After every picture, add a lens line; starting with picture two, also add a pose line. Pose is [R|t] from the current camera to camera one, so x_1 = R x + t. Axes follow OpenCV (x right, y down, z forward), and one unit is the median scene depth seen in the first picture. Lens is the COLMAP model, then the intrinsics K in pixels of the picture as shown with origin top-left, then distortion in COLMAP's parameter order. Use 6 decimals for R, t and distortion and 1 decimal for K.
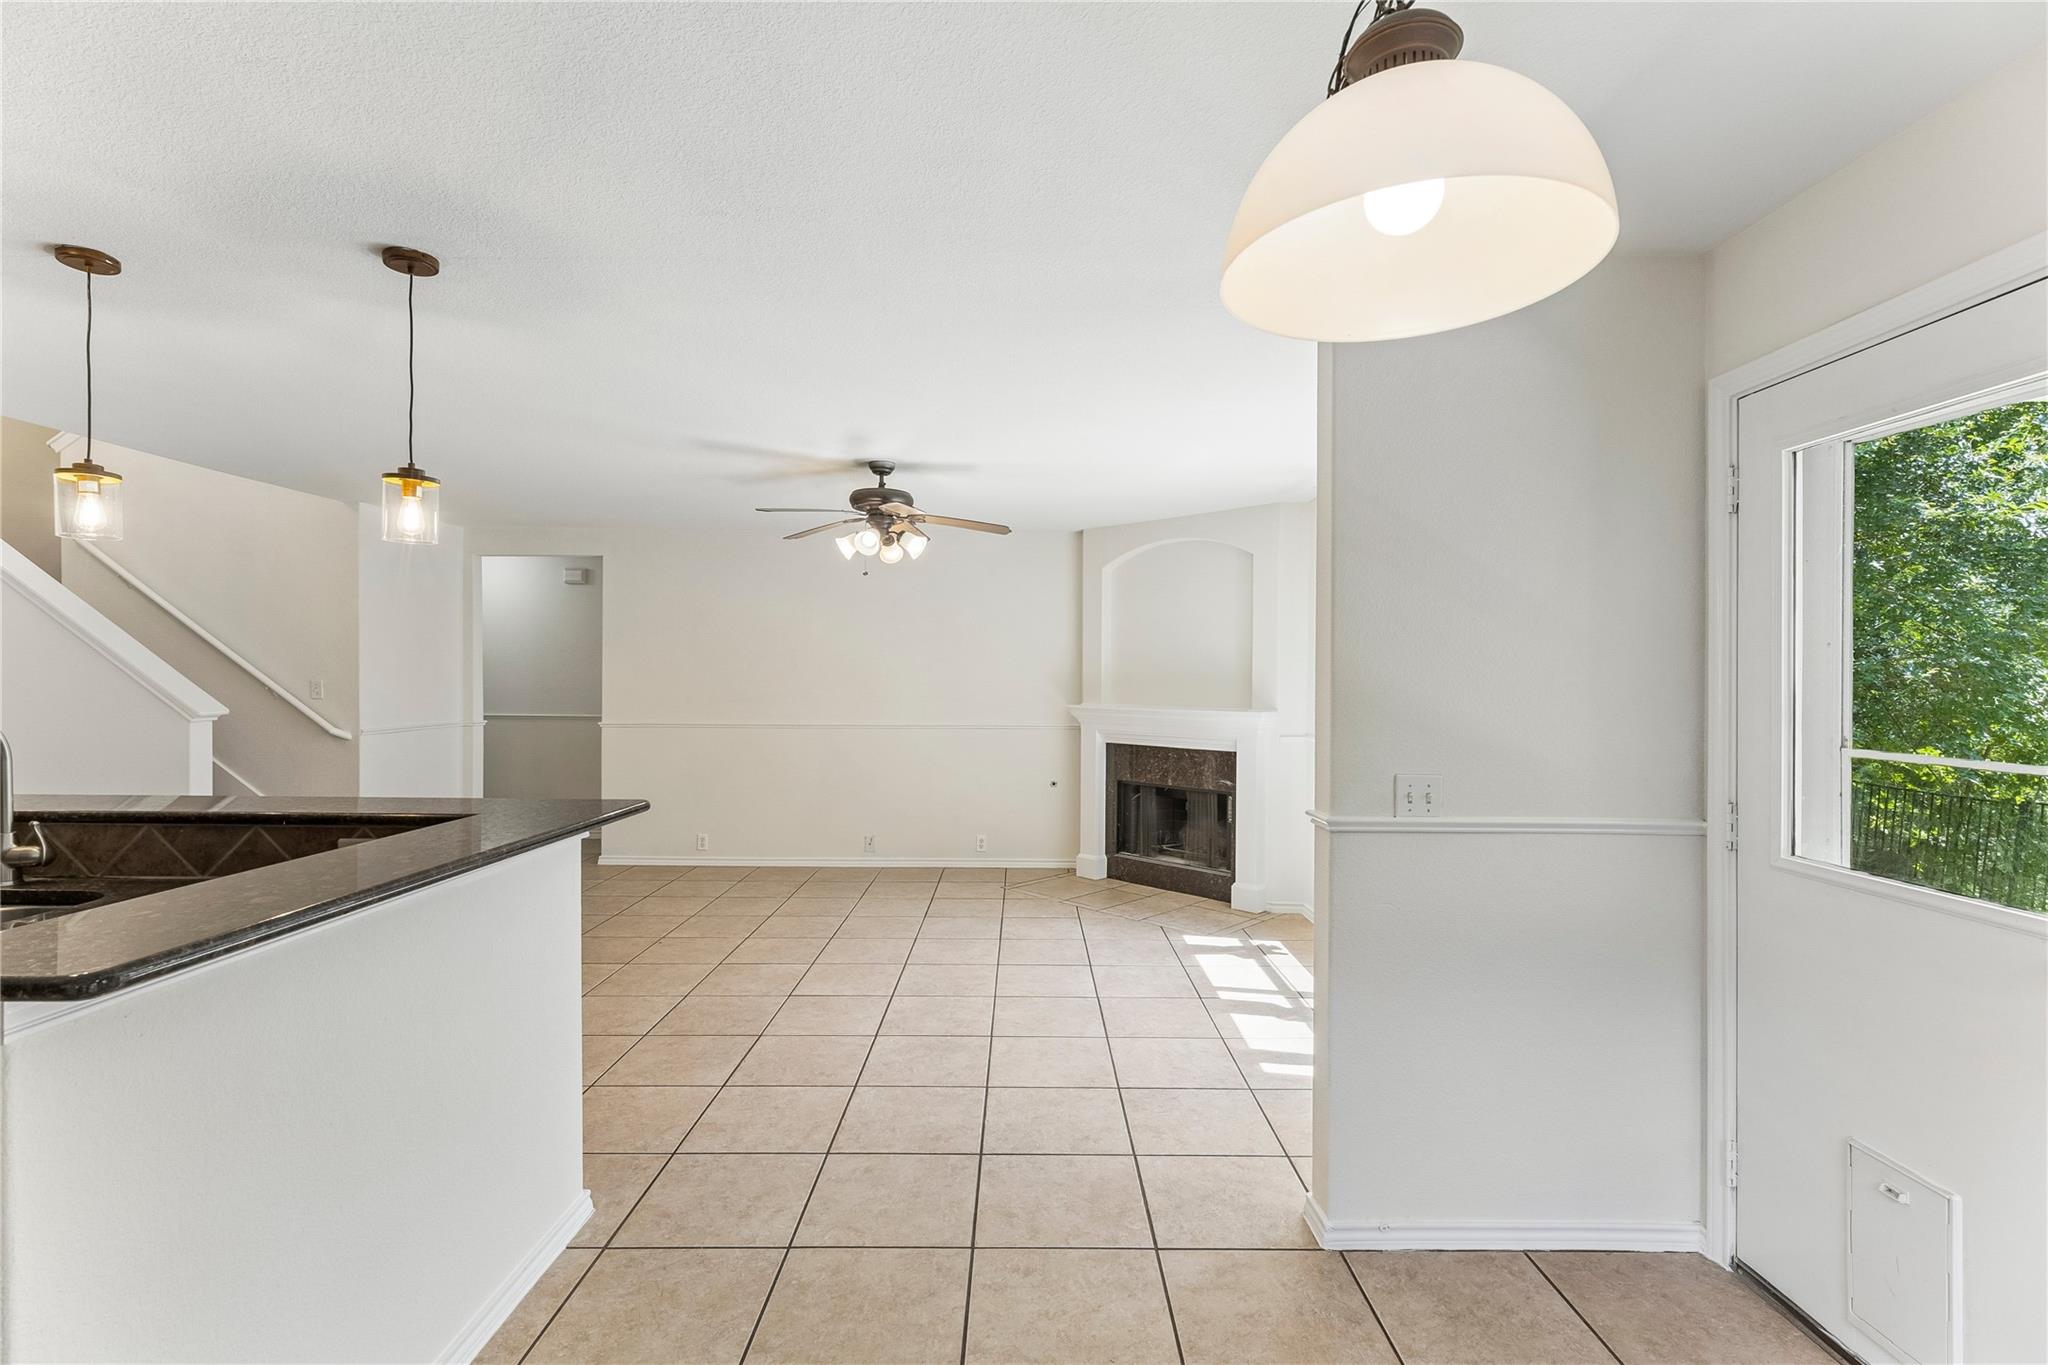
lens RADIAL K [[937.2, 0, 1029.0], [0, 937.2, 672.9], [0, 0, 1]] dist [0.002863, -0.000449]
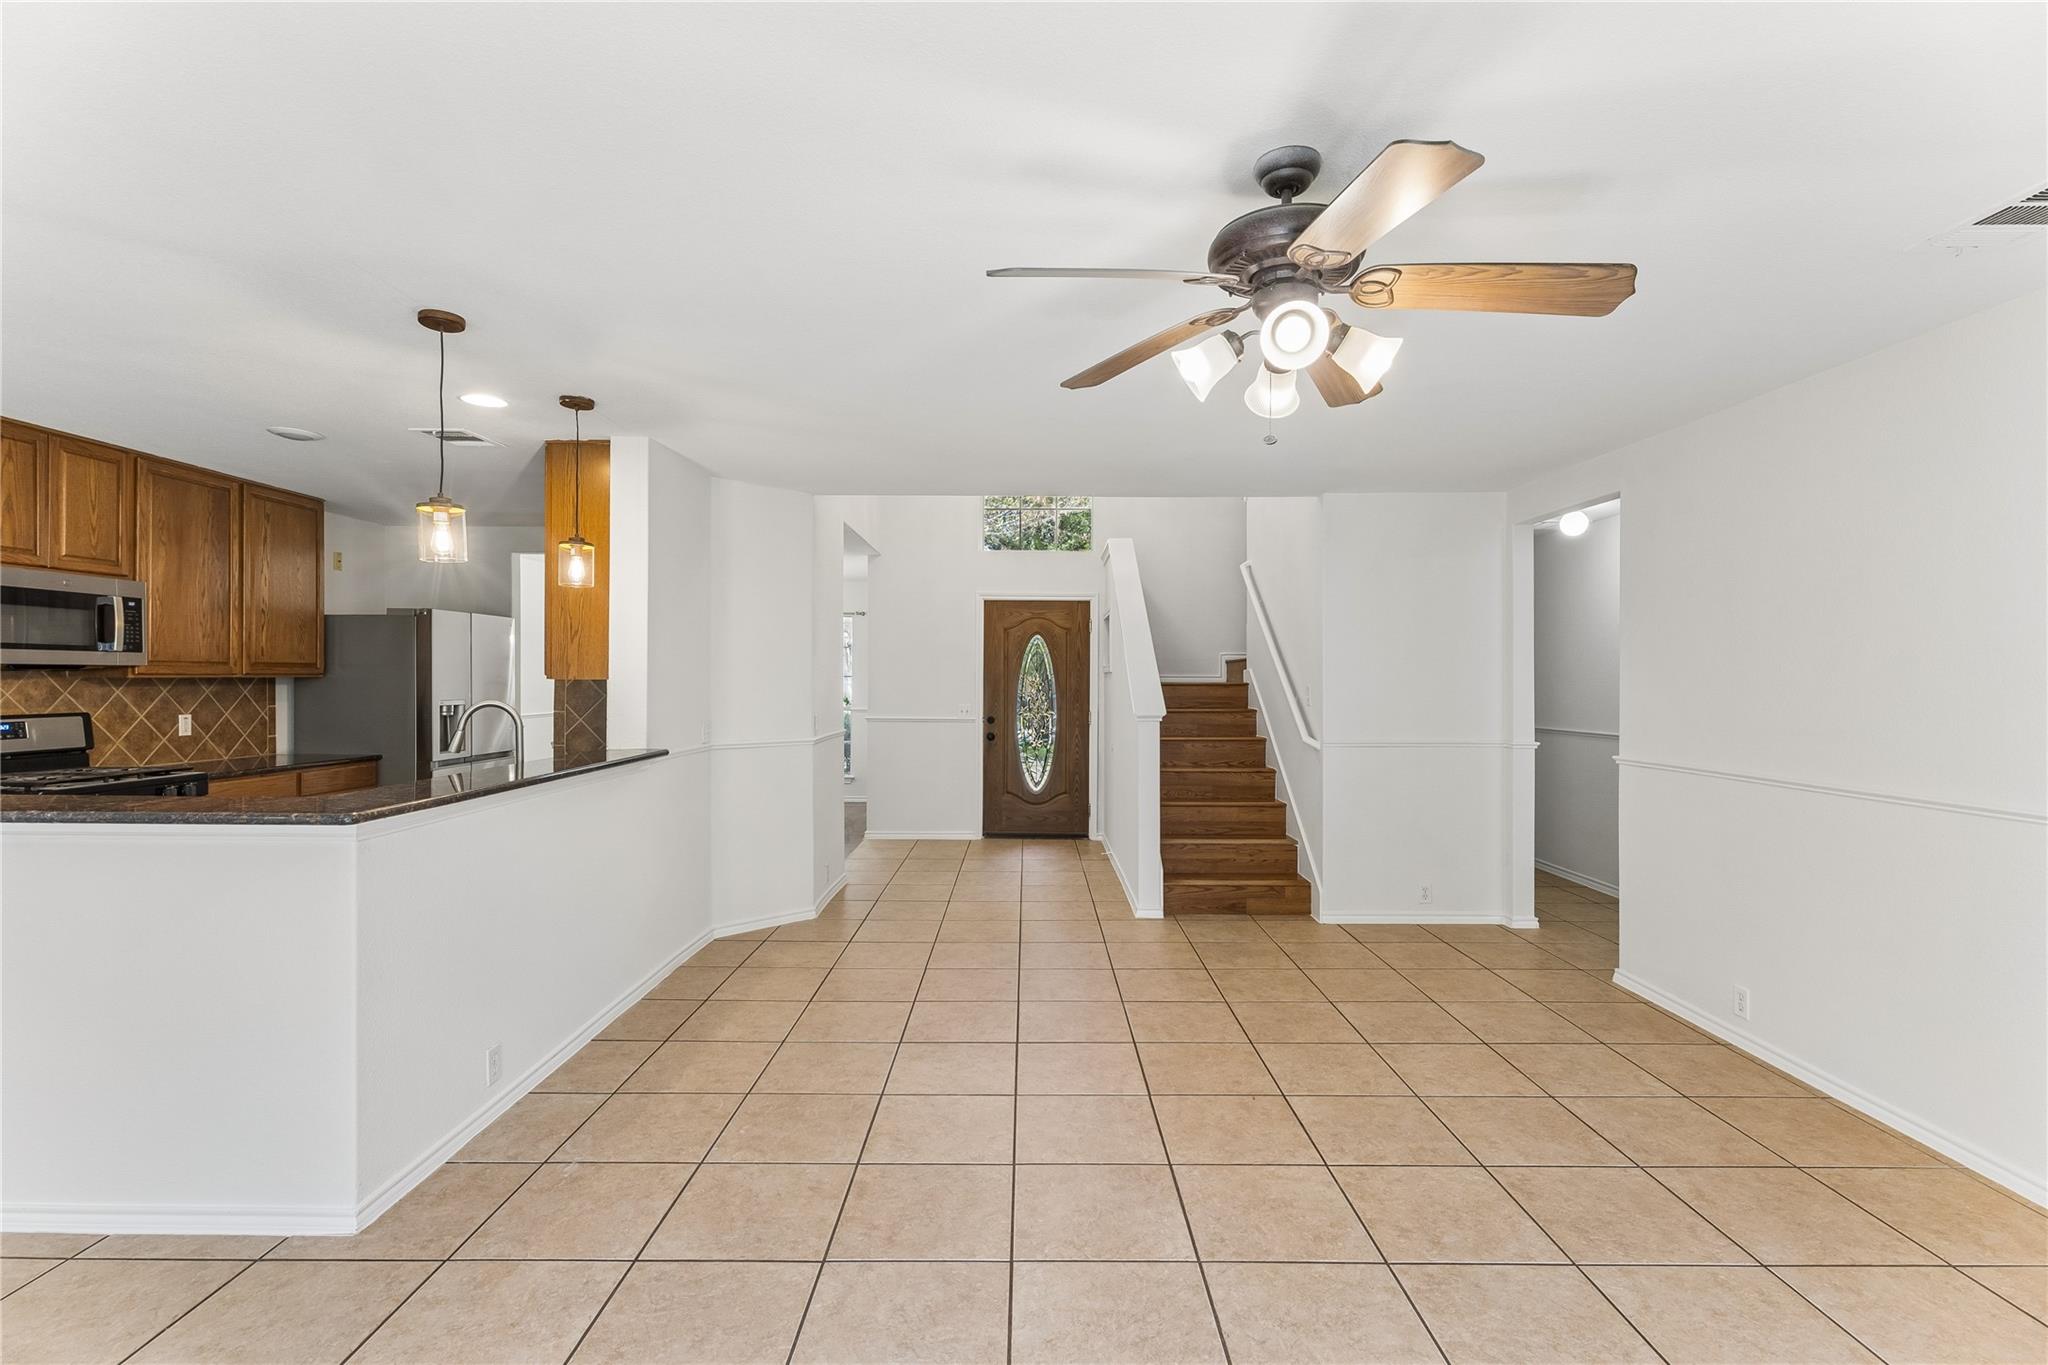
lens RADIAL K [[932.6, 0, 1026.0], [0, 932.6, 678.7], [0, 0, 1]] dist [0.001616, -0.000181]
pose [[-0.002967, -0.003823, -0.999988, 0.251659], [-0.001834, 0.999991, -0.003817, 0.005736], [0.999994, 0.001822, -0.002974, 0.876511]]
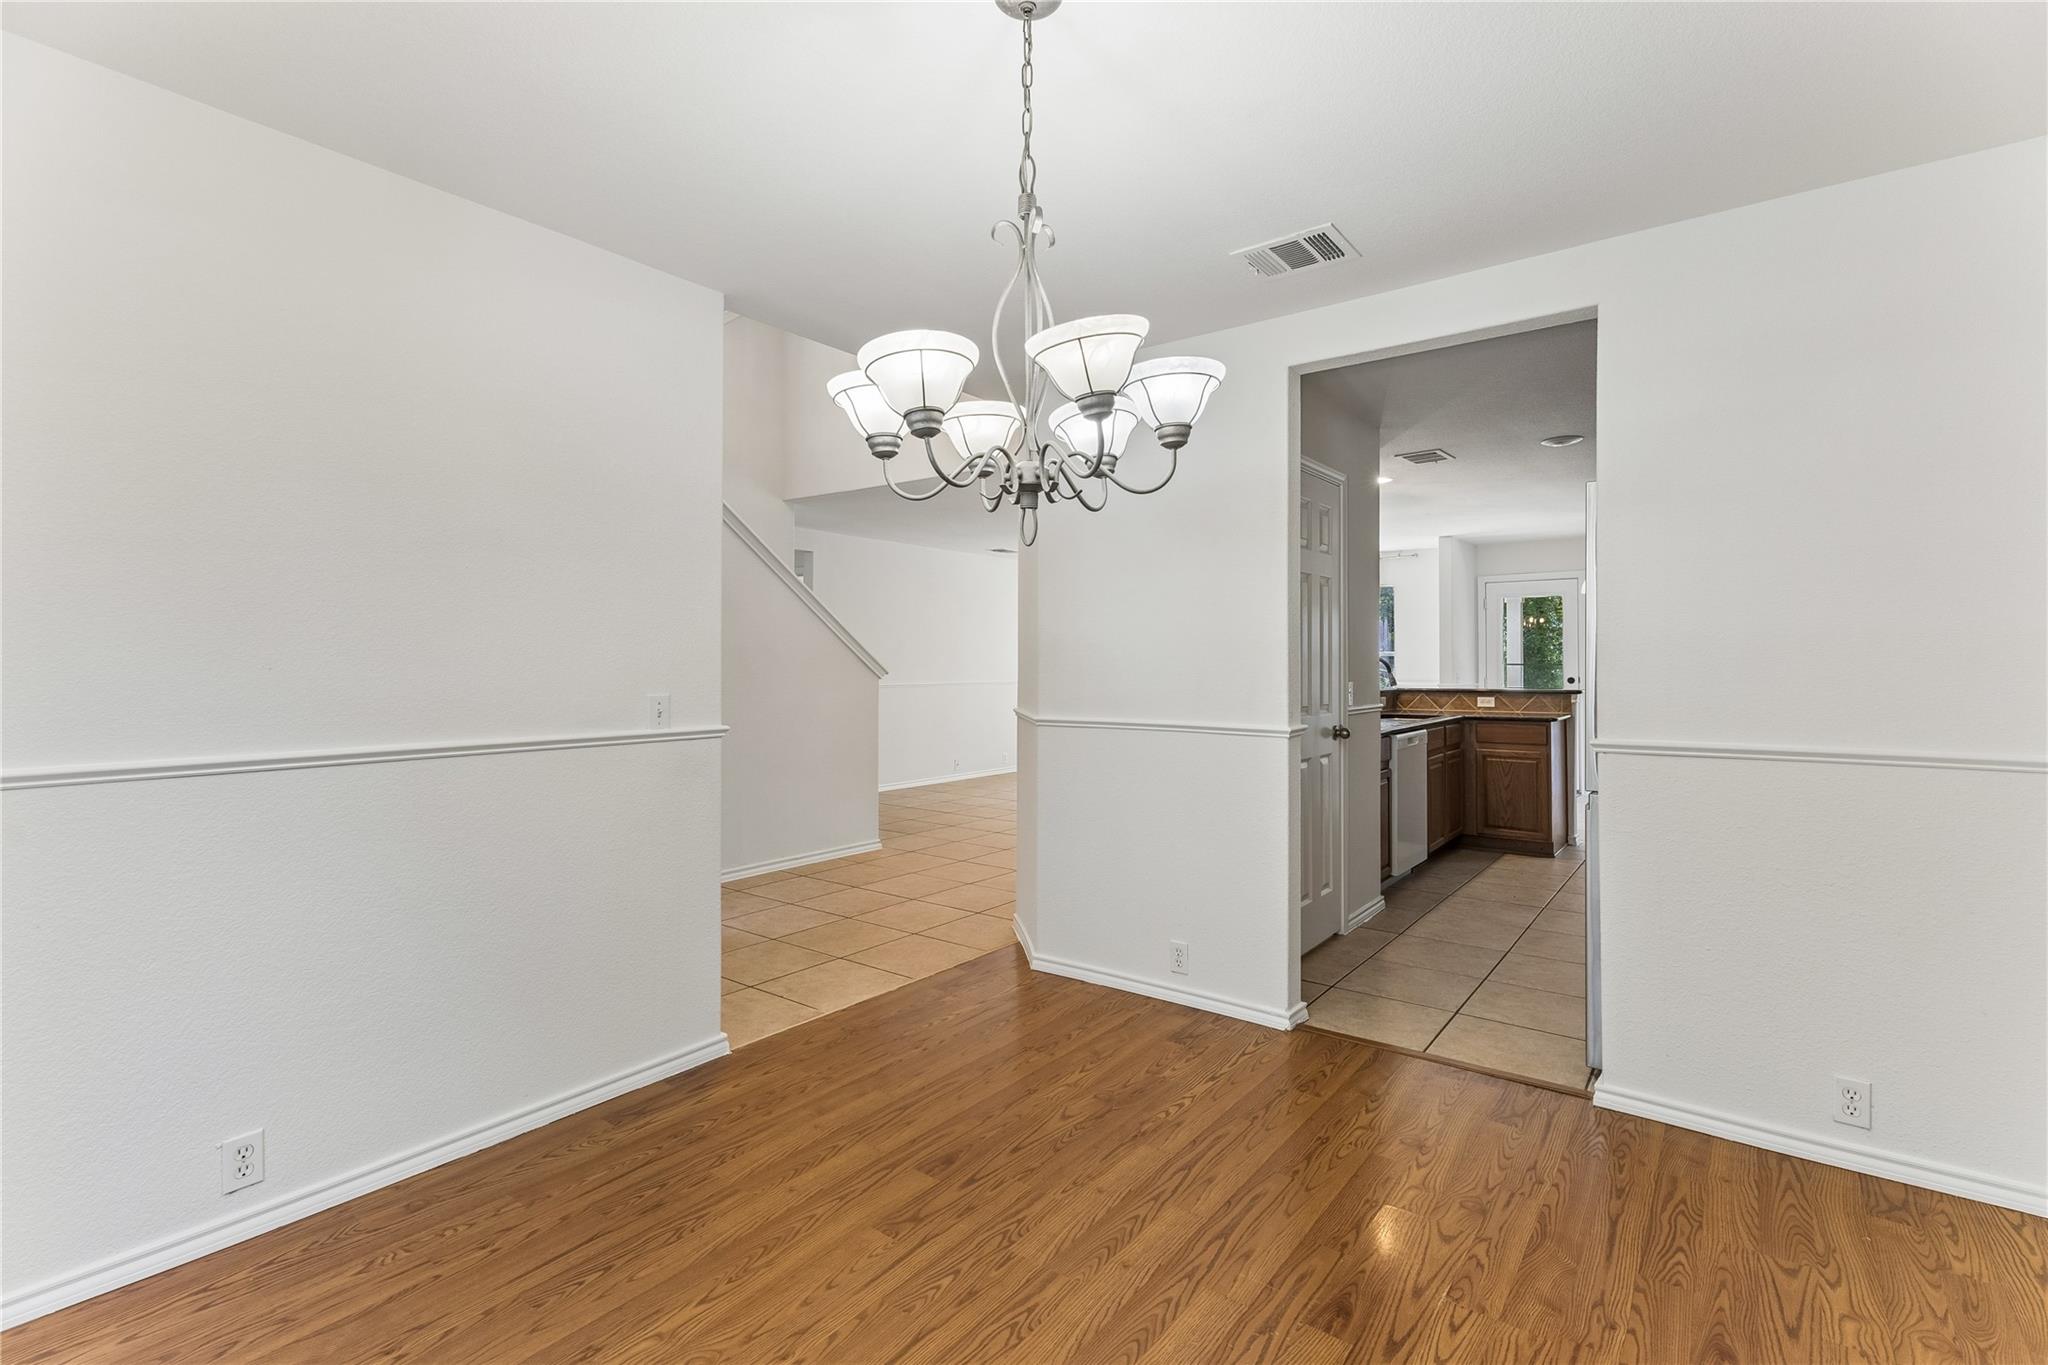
lens RADIAL K [[943.5, 0, 1029.7], [0, 943.5, 661.7], [0, 0, 1]] dist [0.000321, 0.000407]
pose [[0.606269, -0.003712, 0.795251, -1.846283], [0.000685, 0.999991, 0.004145, 0.022704], [-0.795259, -0.001968, 0.606267, 0.025029]]
